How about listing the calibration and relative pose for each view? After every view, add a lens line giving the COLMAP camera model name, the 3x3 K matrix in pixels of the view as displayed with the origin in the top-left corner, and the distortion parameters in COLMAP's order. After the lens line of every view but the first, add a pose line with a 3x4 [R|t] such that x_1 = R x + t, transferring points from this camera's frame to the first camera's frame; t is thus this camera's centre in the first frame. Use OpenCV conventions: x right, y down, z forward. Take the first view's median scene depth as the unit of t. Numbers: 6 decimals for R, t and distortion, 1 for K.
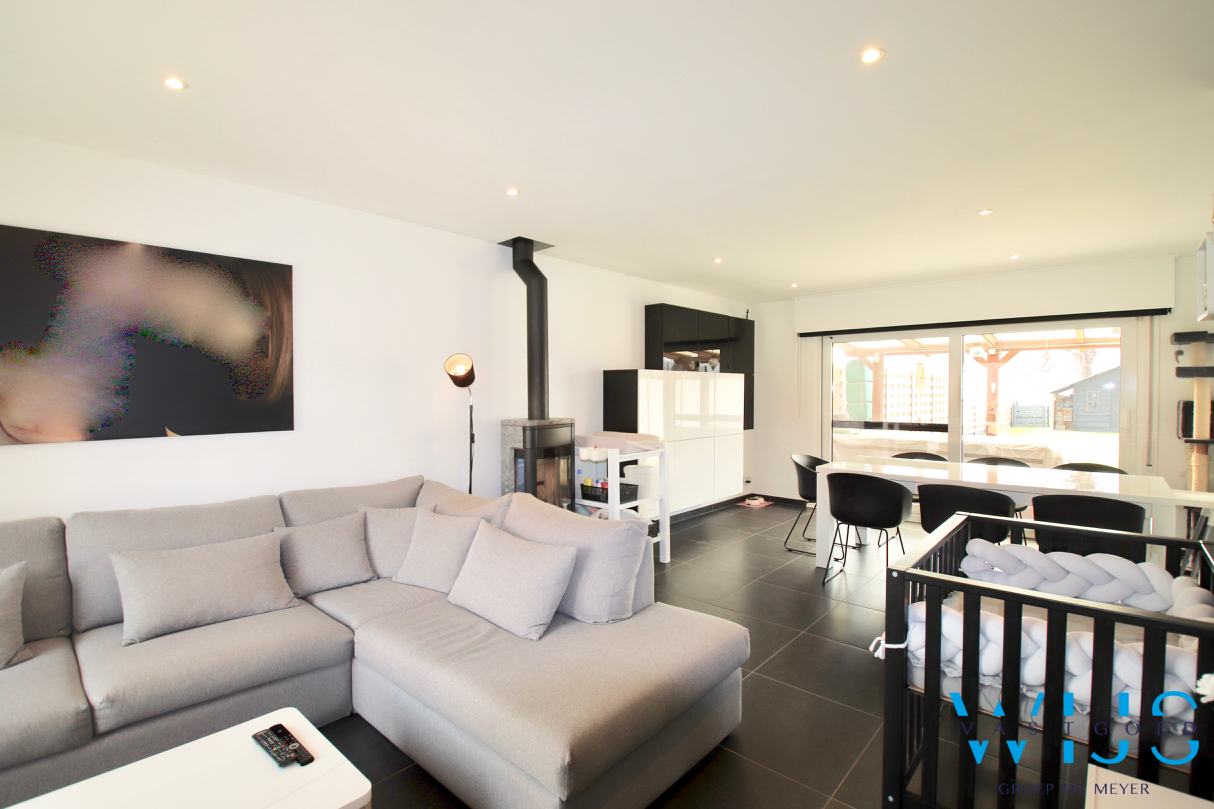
lens RADIAL K [[559.7, 0, 613.1], [0, 559.7, 404.4], [0, 0, 1]] dist [-0.021853, -0.004848]
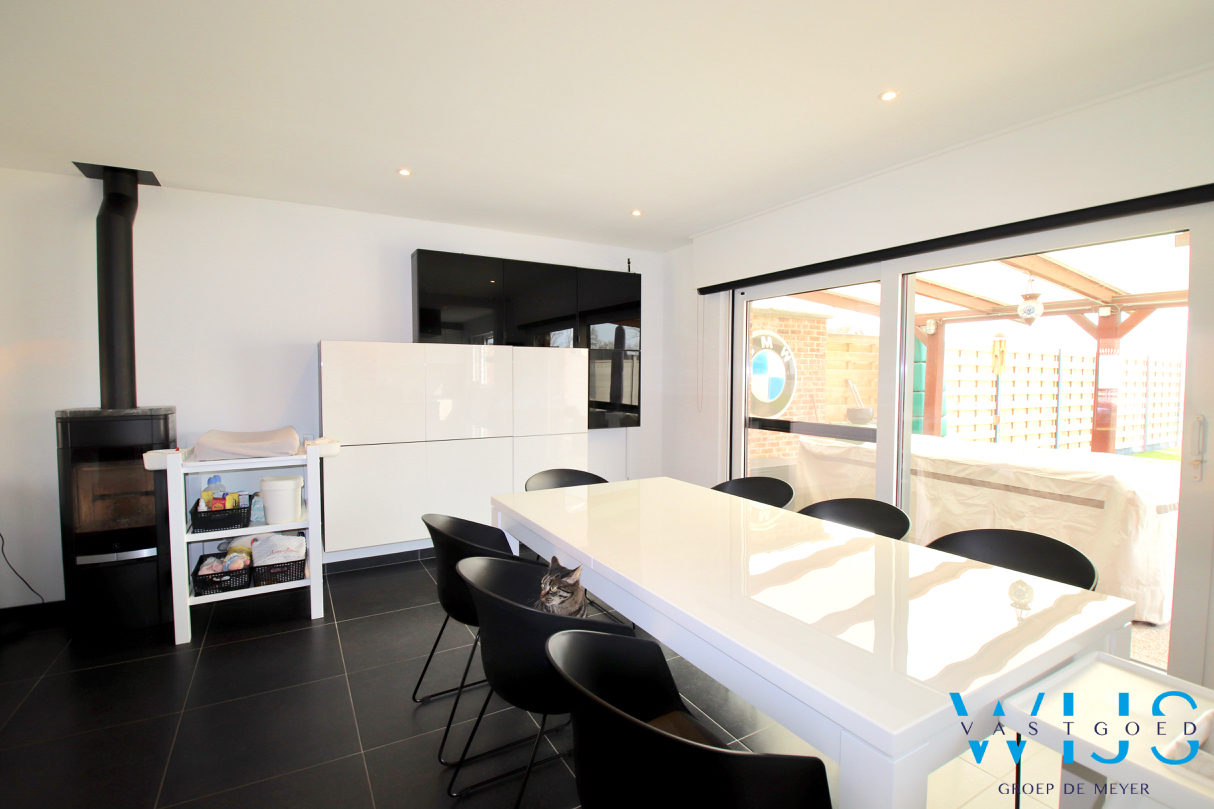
lens RADIAL K [[559.7, 0, 605.6], [0, 559.7, 403.0], [0, 0, 1]] dist [-0.021853, -0.004848]
pose [[0.953551, 0.015414, -0.300837, 0.433556], [-0.009058, 0.999706, 0.022513, -0.001327], [0.301096, -0.018742, 0.953410, 0.309890]]
